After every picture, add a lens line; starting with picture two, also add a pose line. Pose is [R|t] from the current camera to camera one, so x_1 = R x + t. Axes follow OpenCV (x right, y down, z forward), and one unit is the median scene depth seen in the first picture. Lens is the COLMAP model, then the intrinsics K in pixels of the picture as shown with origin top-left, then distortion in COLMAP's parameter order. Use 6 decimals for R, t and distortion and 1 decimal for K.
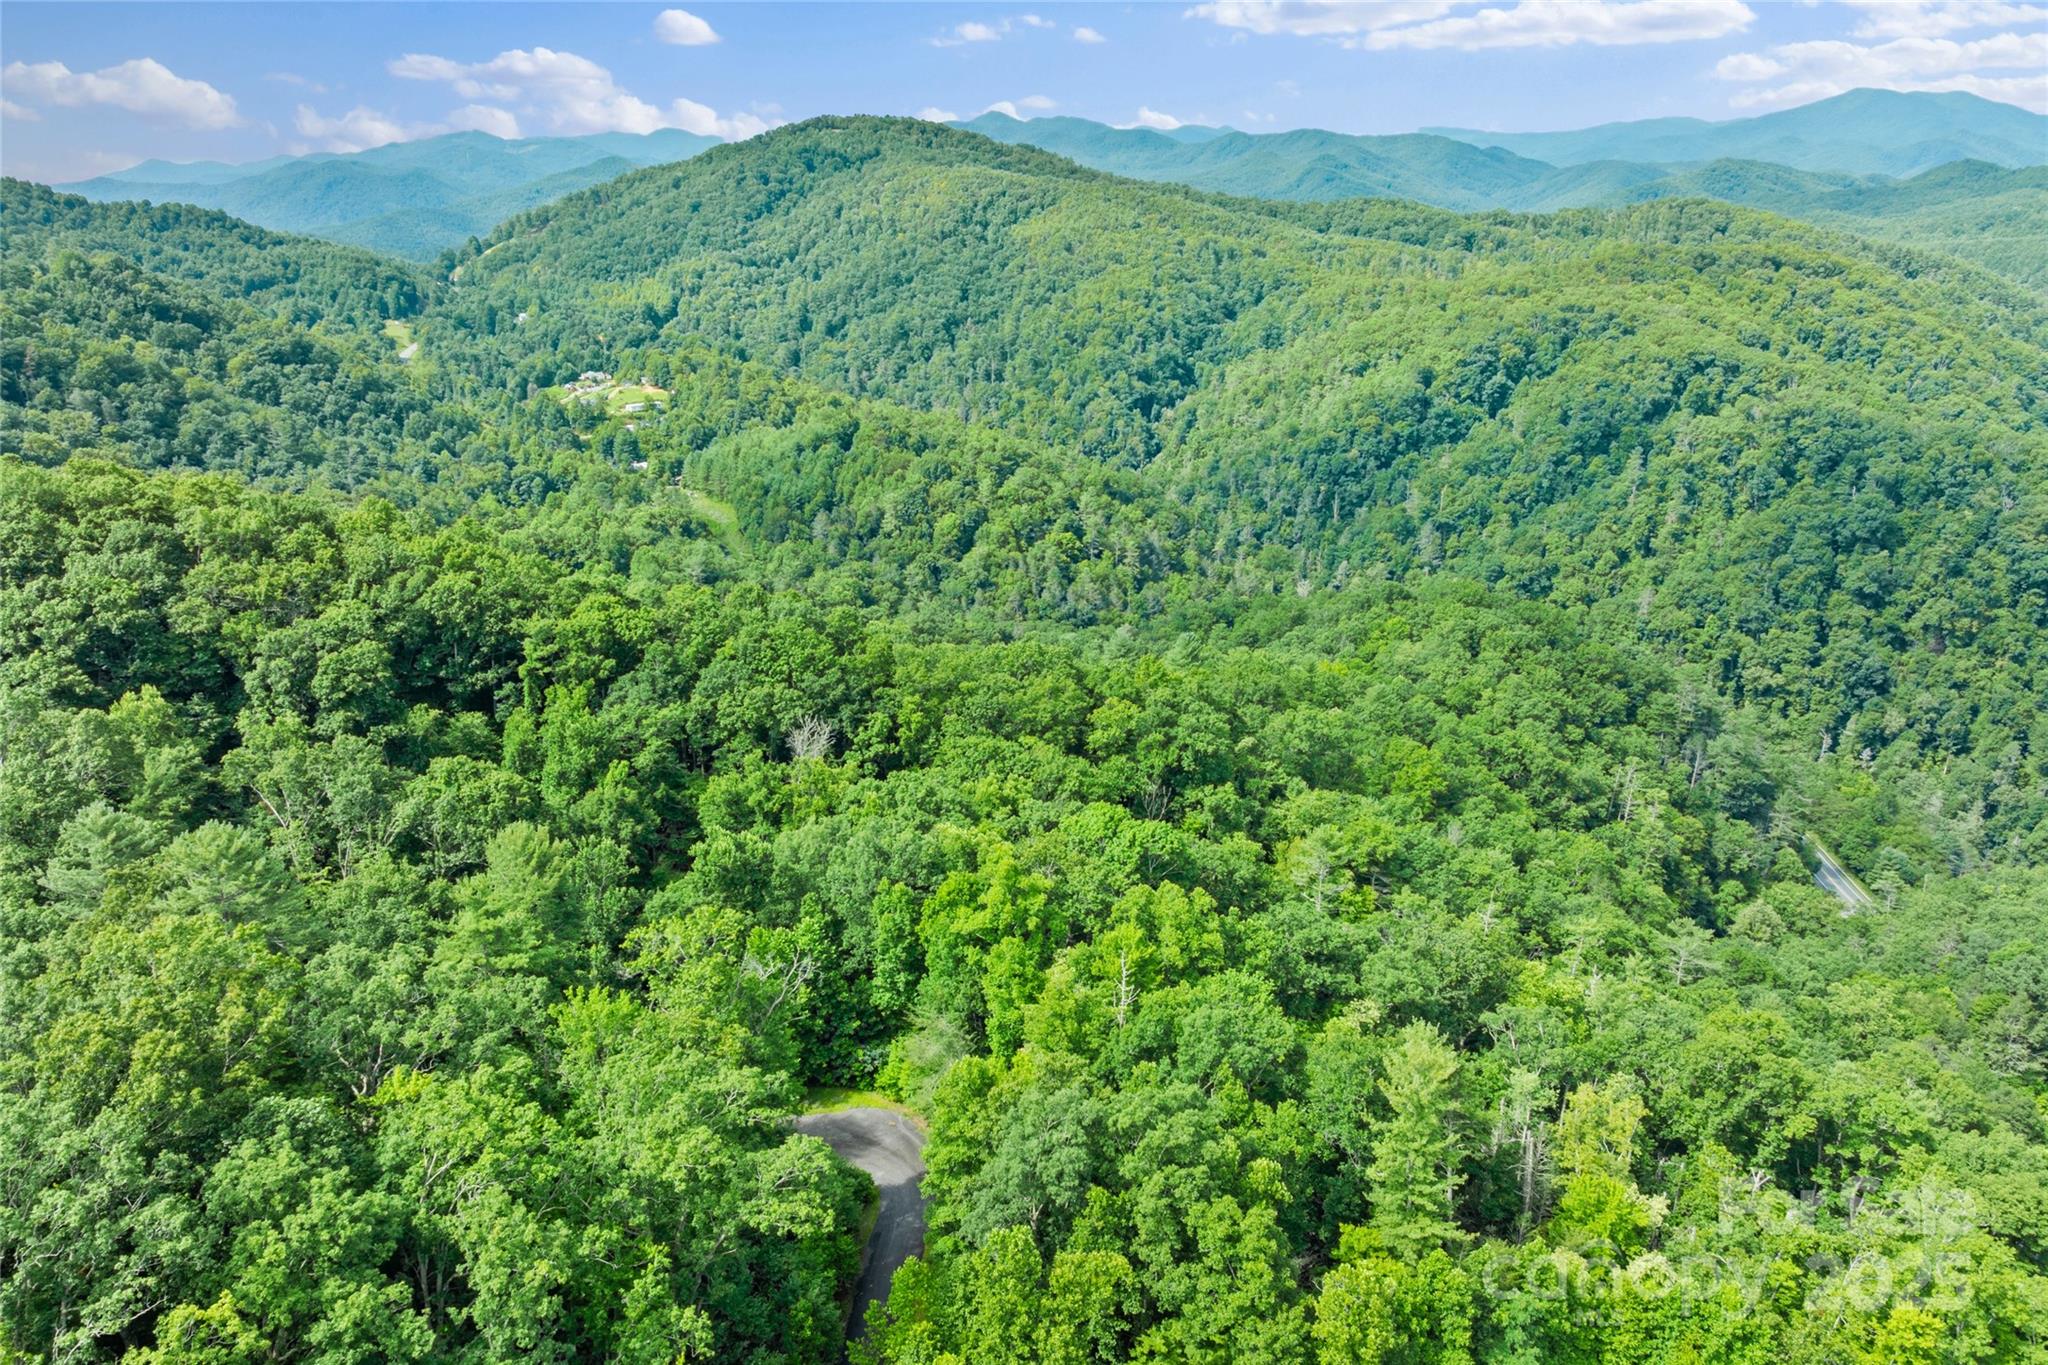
lens RADIAL K [[1506.2, 0, 1032.2], [0, 1506.2, 750.4], [0, 0, 1]] dist [-0.040902, 0.003478]
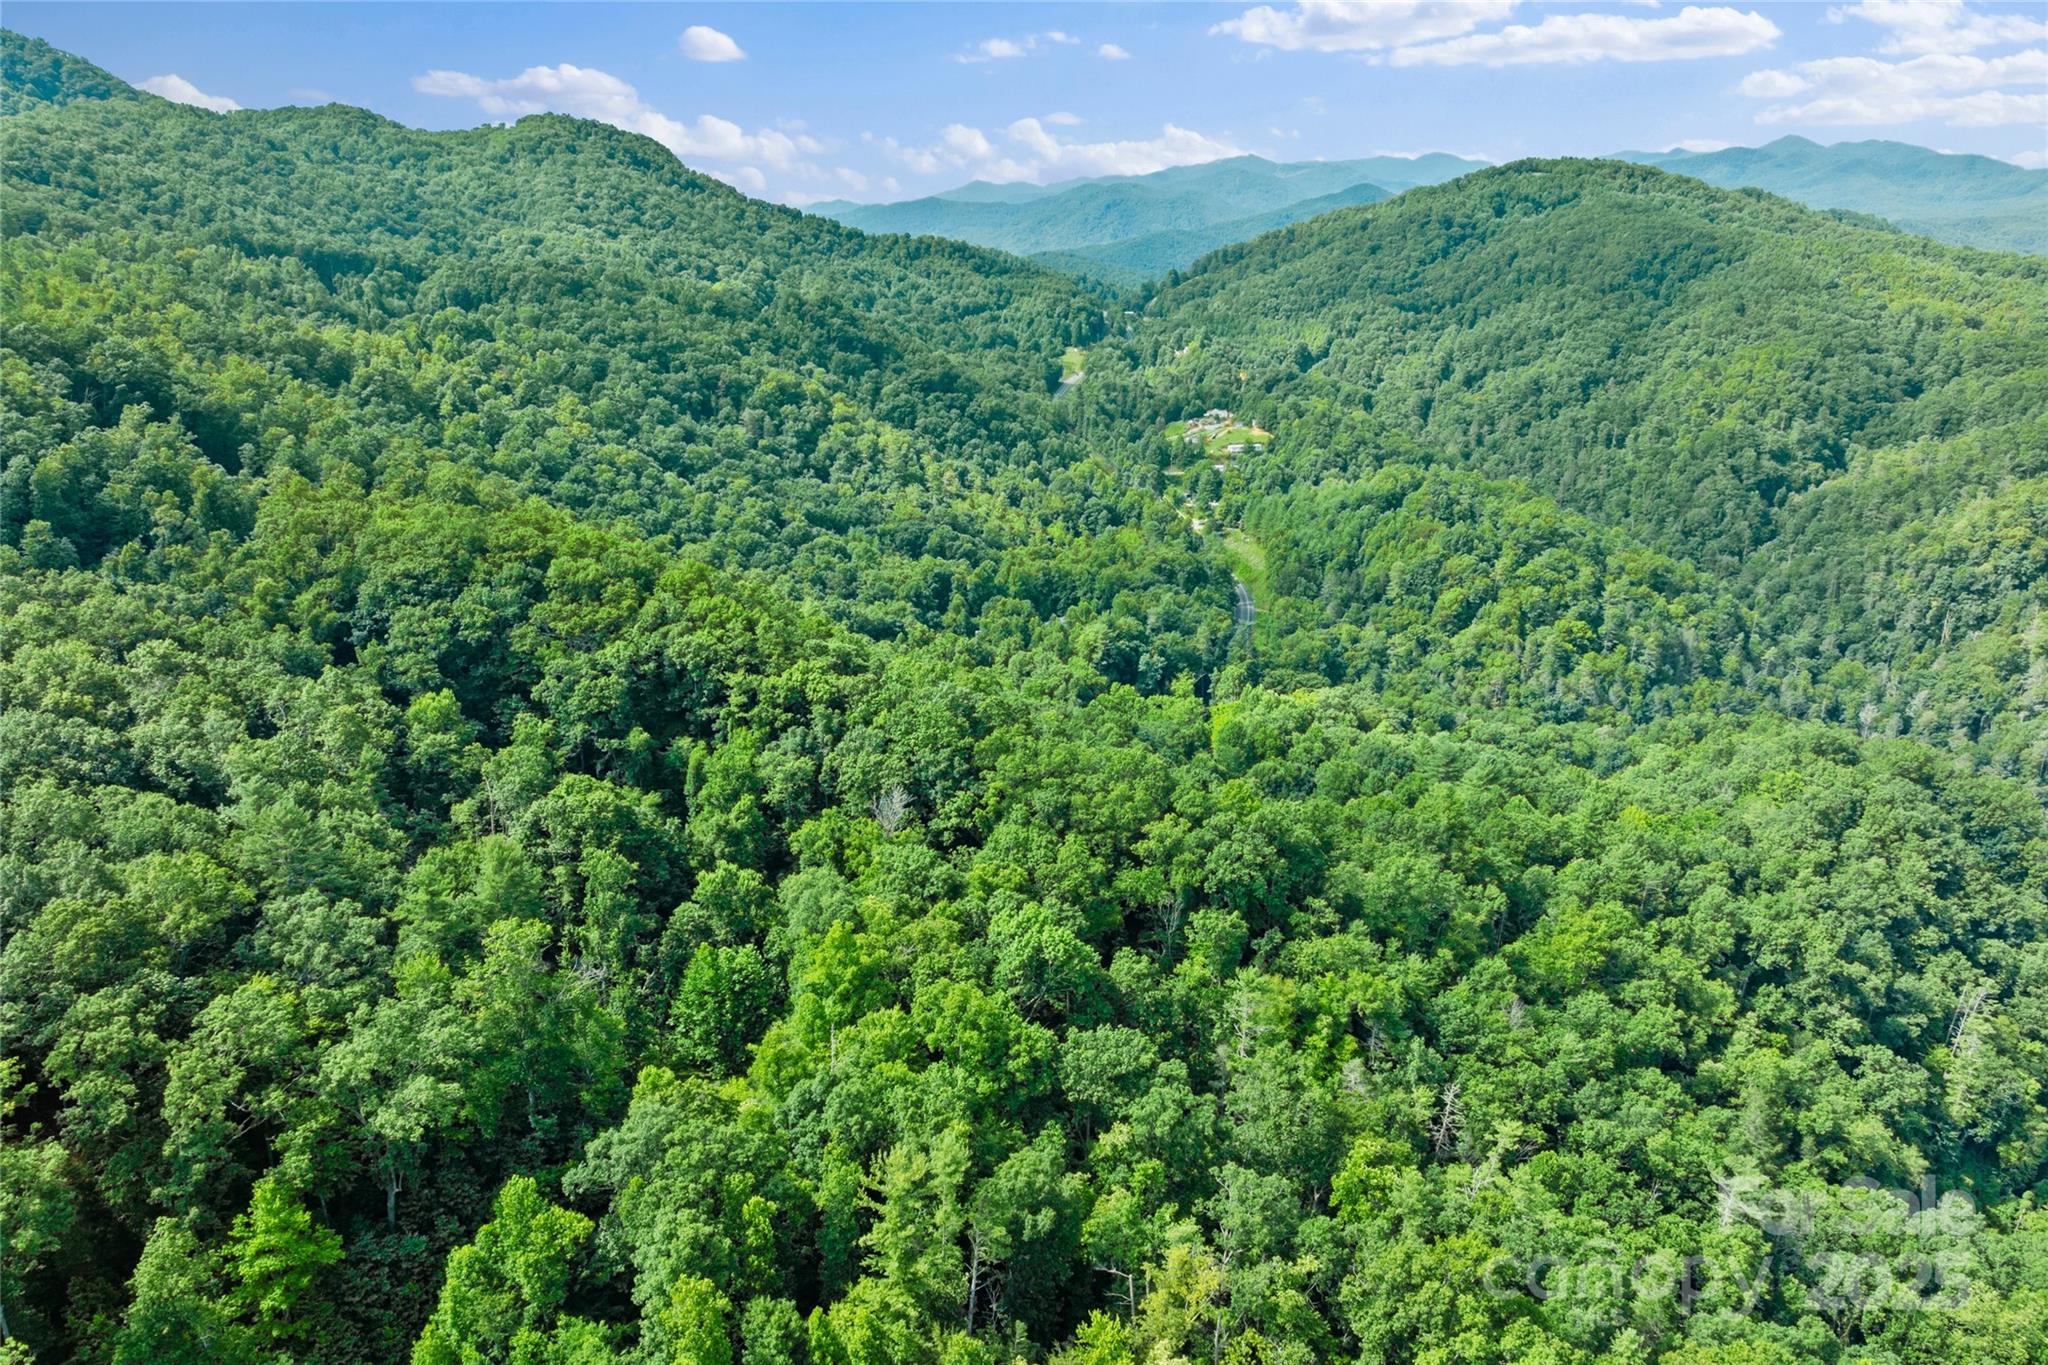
lens RADIAL K [[1506.2, 0, 1032.2], [0, 1506.2, 750.4], [0, 0, 1]] dist [-0.040902, 0.003478]
pose [[0.880398, 0.163116, -0.445300, 0.128697], [-0.166628, 0.985515, 0.031563, -0.028489], [0.443998, 0.046411, 0.894825, -0.012076]]
